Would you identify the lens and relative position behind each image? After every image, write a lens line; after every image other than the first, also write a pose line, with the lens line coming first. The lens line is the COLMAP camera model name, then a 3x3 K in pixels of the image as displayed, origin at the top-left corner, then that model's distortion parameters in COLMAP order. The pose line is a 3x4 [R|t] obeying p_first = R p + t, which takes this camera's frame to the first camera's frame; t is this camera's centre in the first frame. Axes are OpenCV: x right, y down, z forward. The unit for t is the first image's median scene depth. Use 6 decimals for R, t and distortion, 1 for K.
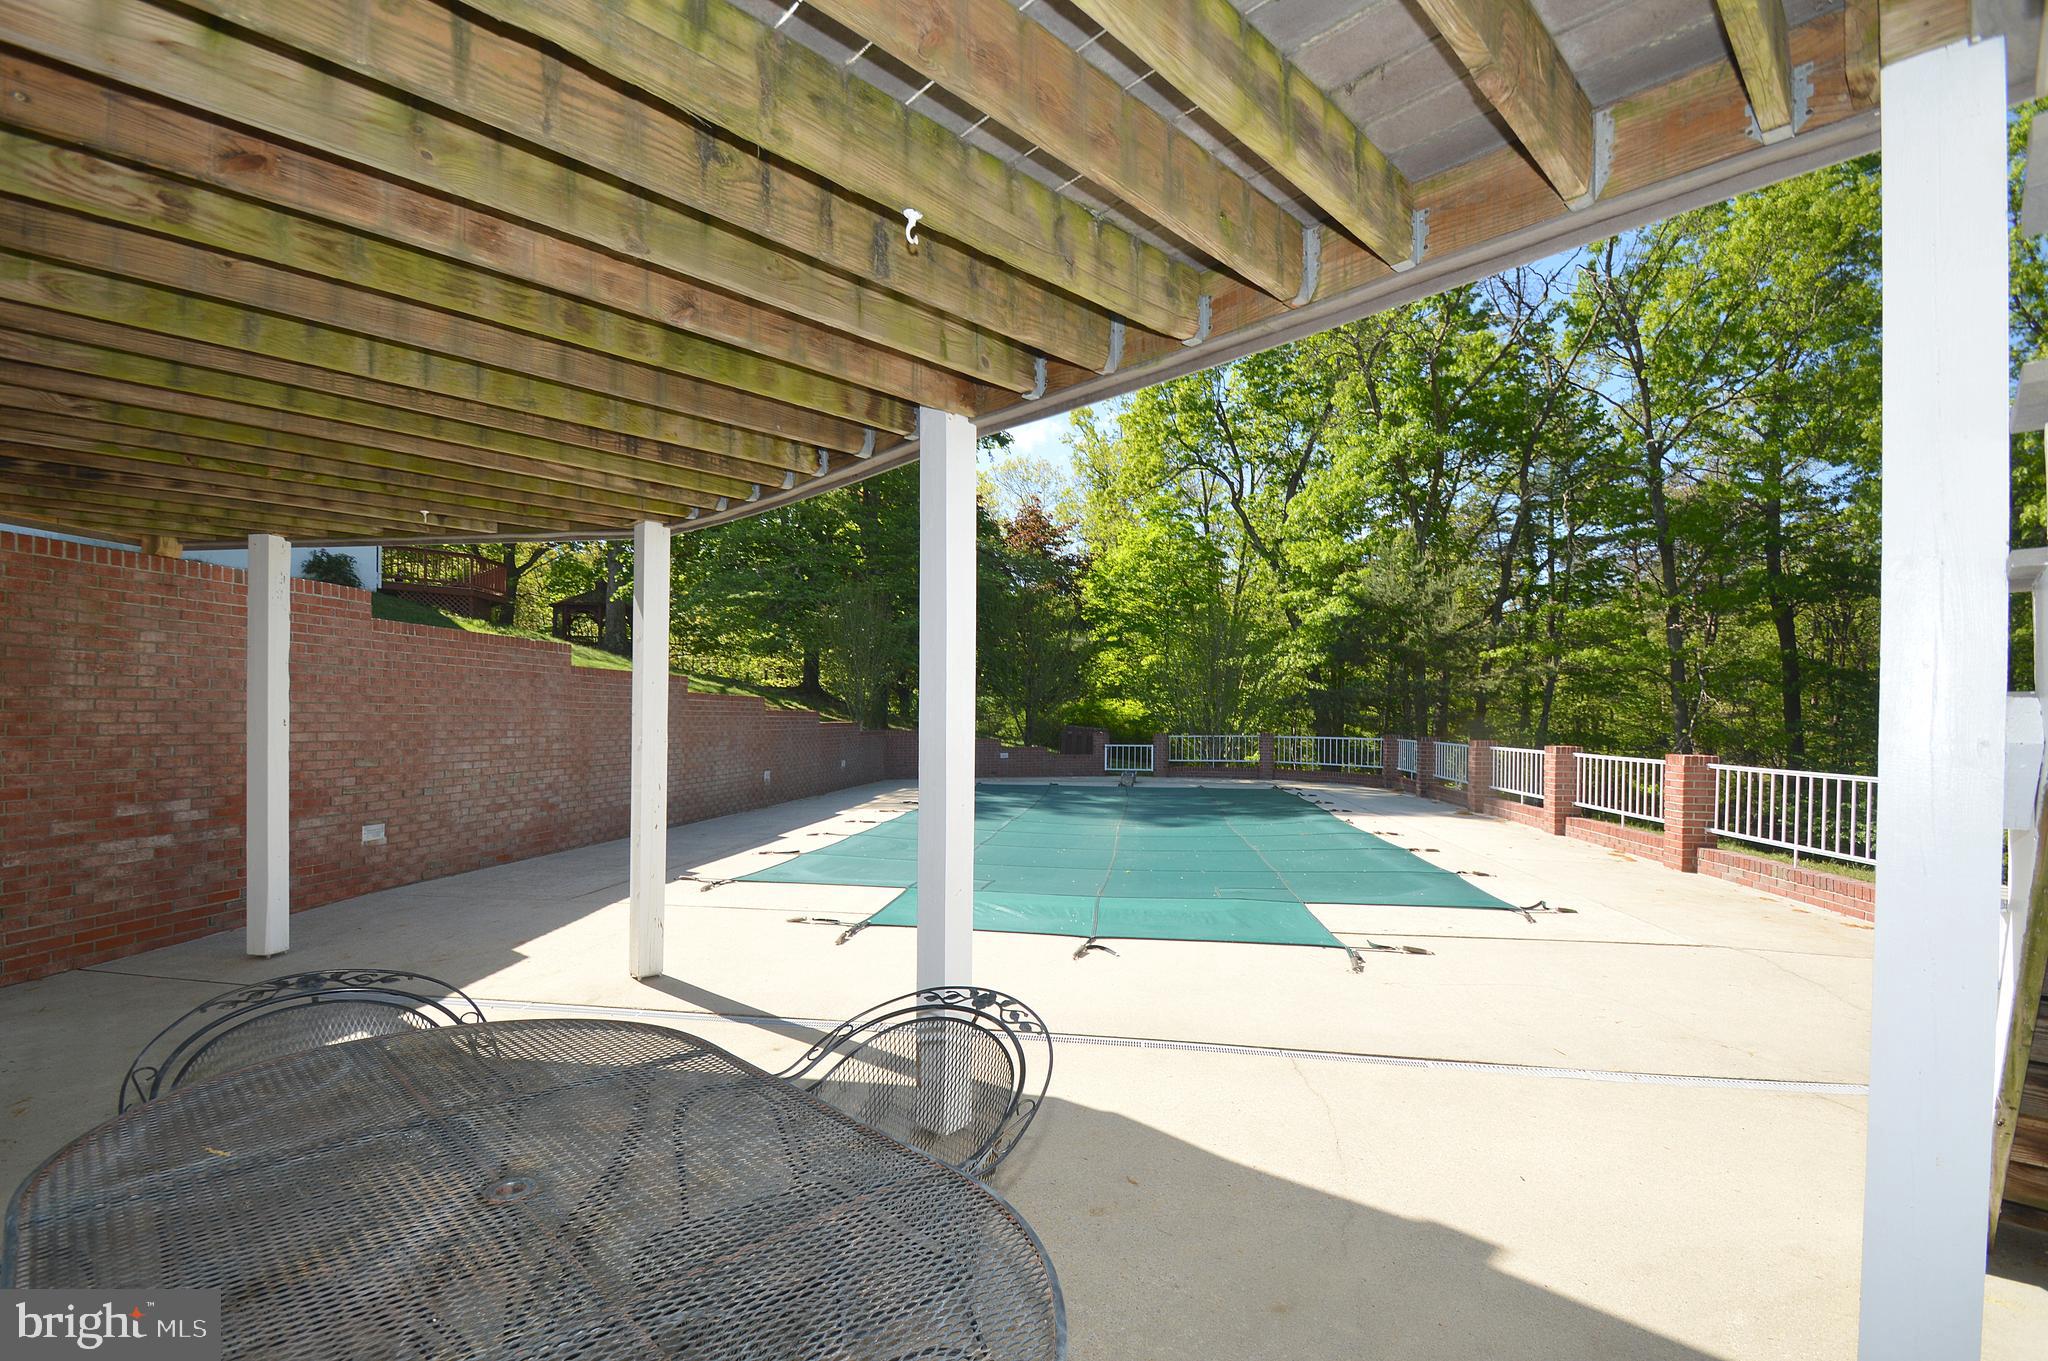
lens RADIAL K [[886.2, 0, 1022.0], [0, 886.2, 722.2], [0, 0, 1]] dist [0.016286, 0.000048]
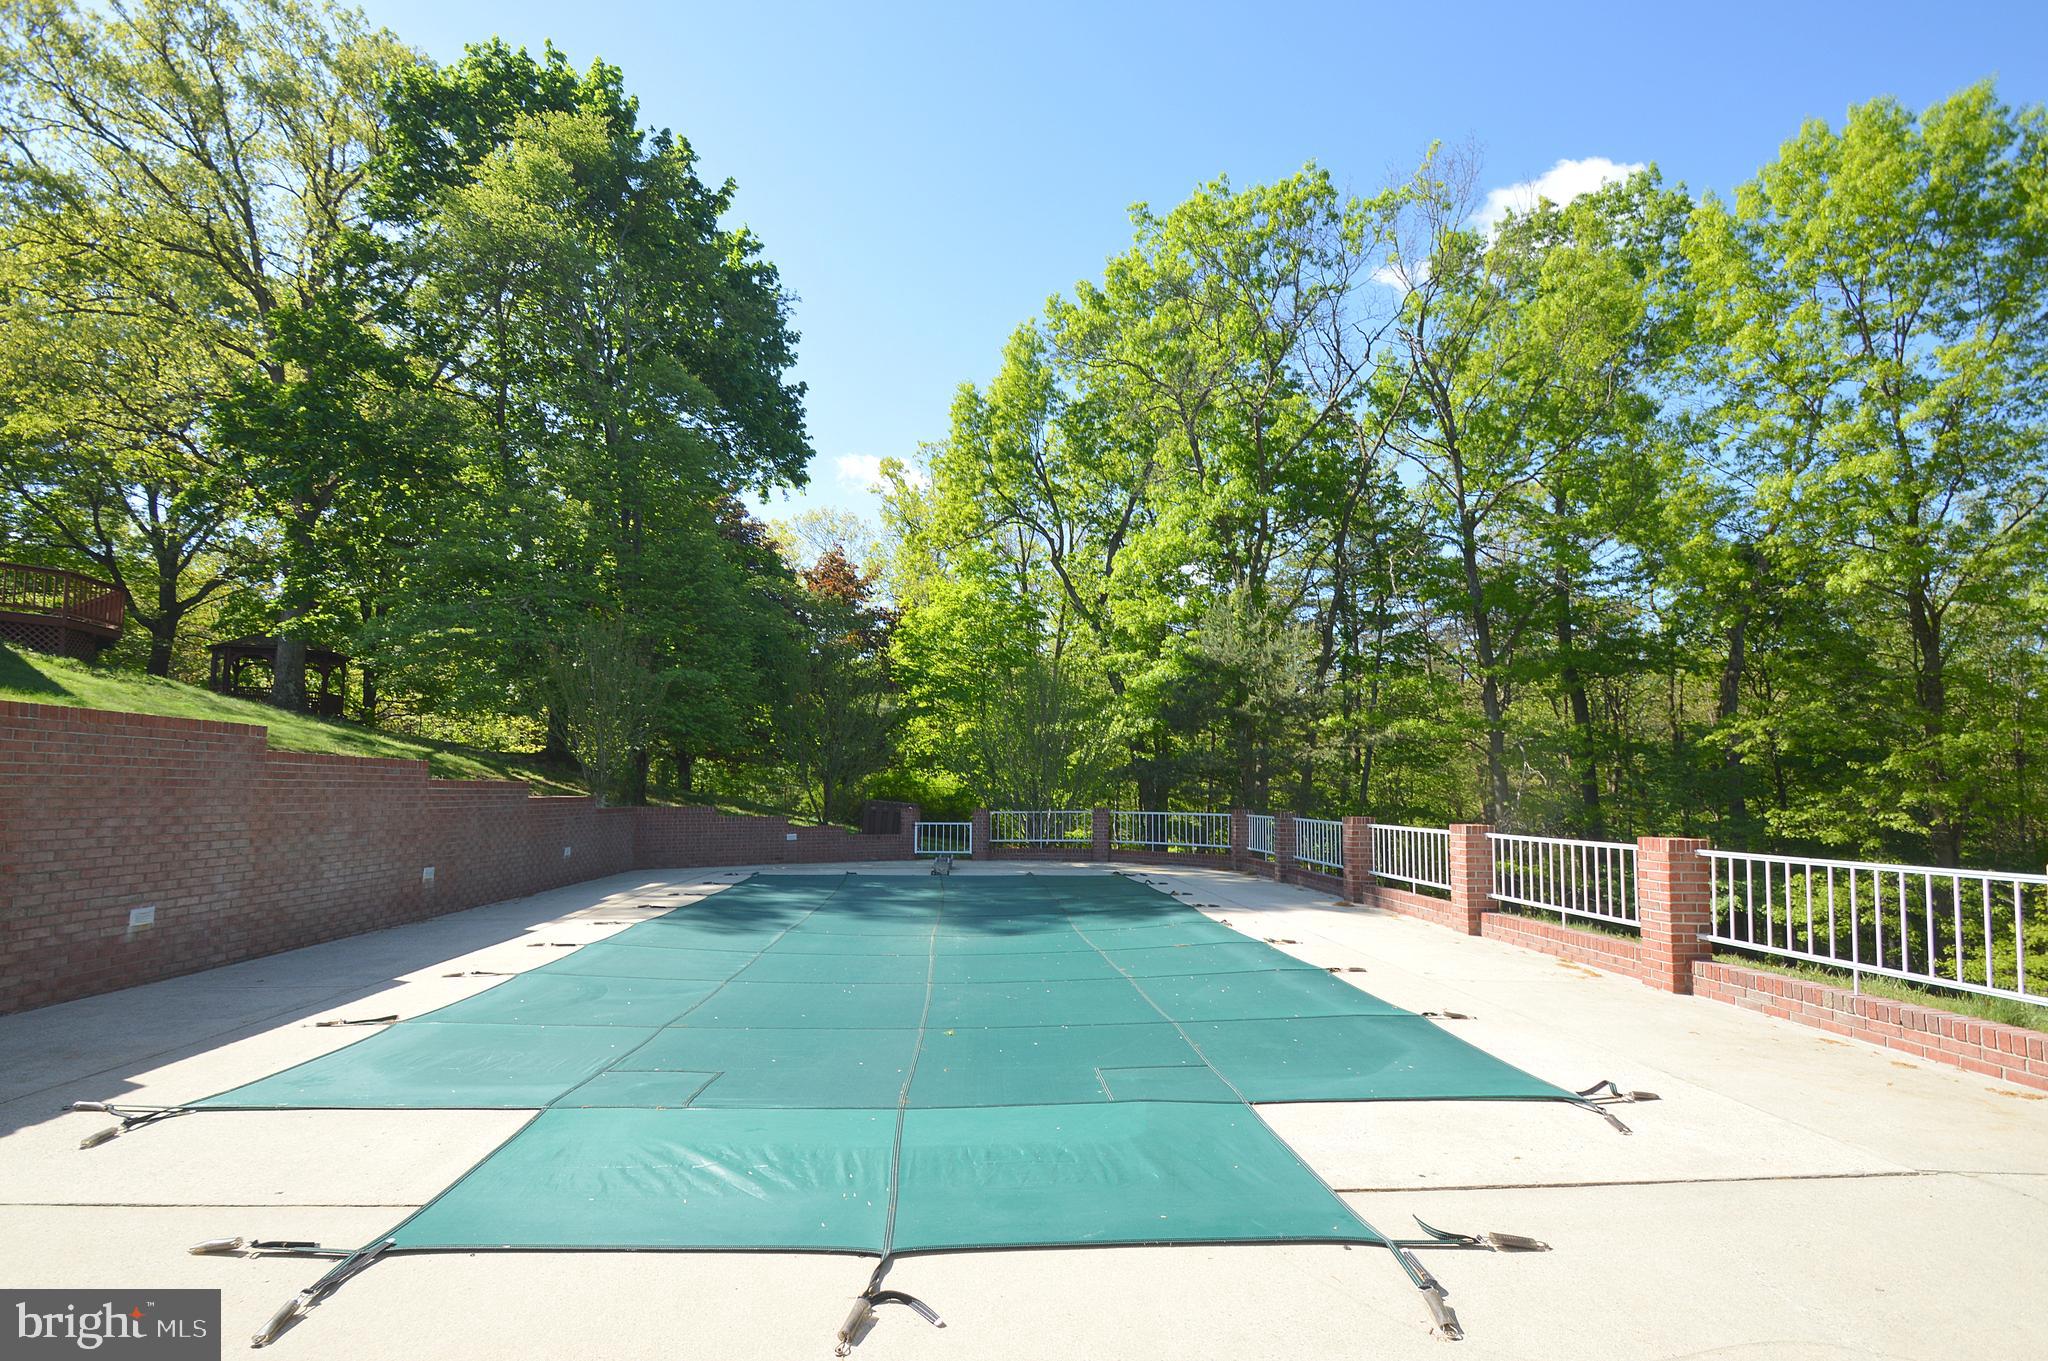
lens RADIAL K [[901.9, 0, 1022.0], [0, 901.9, 750.4], [0, 0, 1]] dist [0.009126, -0.015830]
pose [[0.977799, 0.007701, 0.209401, 0.010054], [0.002499, 0.998825, -0.048400, -0.000844], [-0.209528, 0.047849, 0.976631, 0.105184]]
